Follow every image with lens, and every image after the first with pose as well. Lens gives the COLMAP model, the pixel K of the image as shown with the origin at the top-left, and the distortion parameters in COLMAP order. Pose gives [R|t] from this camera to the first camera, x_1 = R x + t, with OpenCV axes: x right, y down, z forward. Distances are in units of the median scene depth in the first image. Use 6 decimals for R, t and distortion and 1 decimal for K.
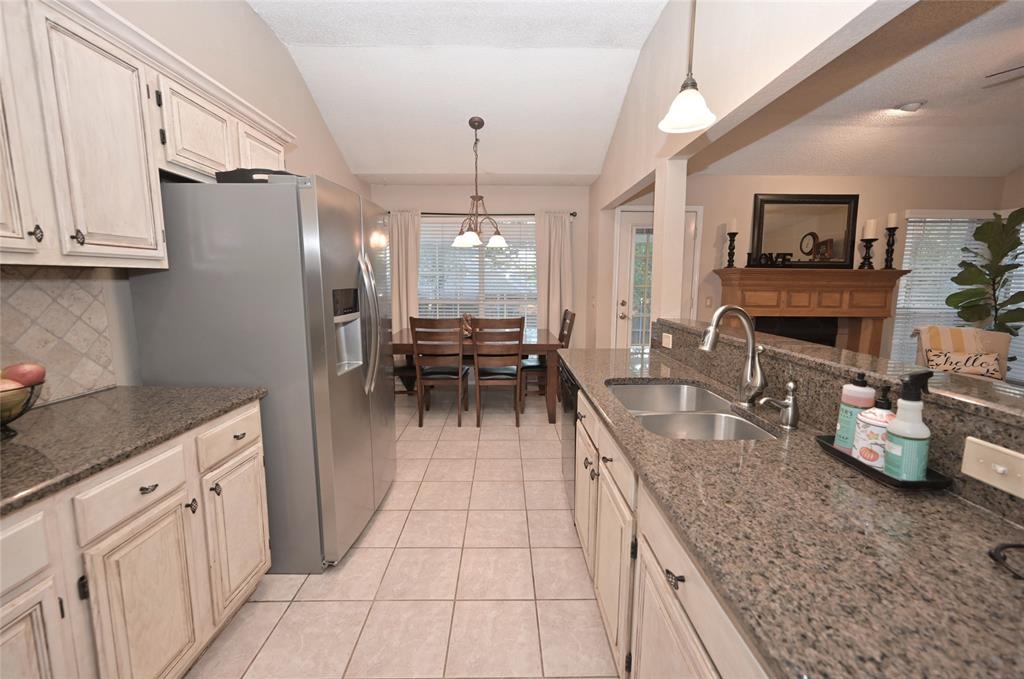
lens RADIAL K [[407.0, 0, 507.6], [0, 407.0, 336.7], [0, 0, 1]] dist [-0.001412, 0.000796]
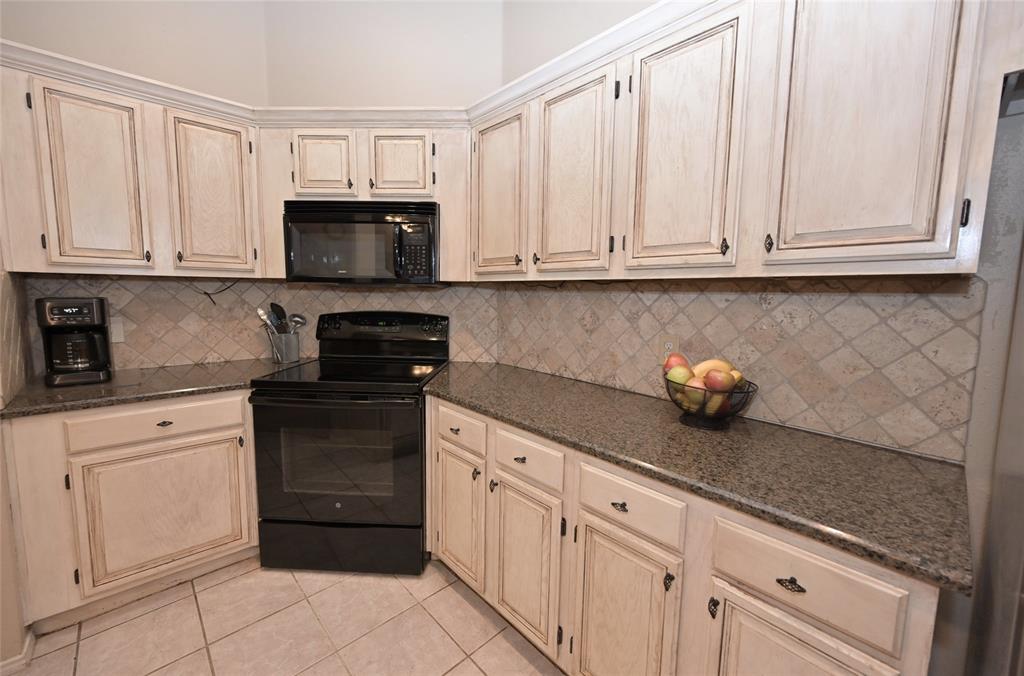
lens RADIAL K [[407.0, 0, 507.1], [0, 407.0, 334.4], [0, 0, 1]] dist [-0.001412, 0.000796]
pose [[-0.743226, 0.062072, -0.666155, -0.046791], [-0.104070, 0.972841, 0.206760, -0.148543], [0.660897, 0.222996, -0.716581, 1.075994]]
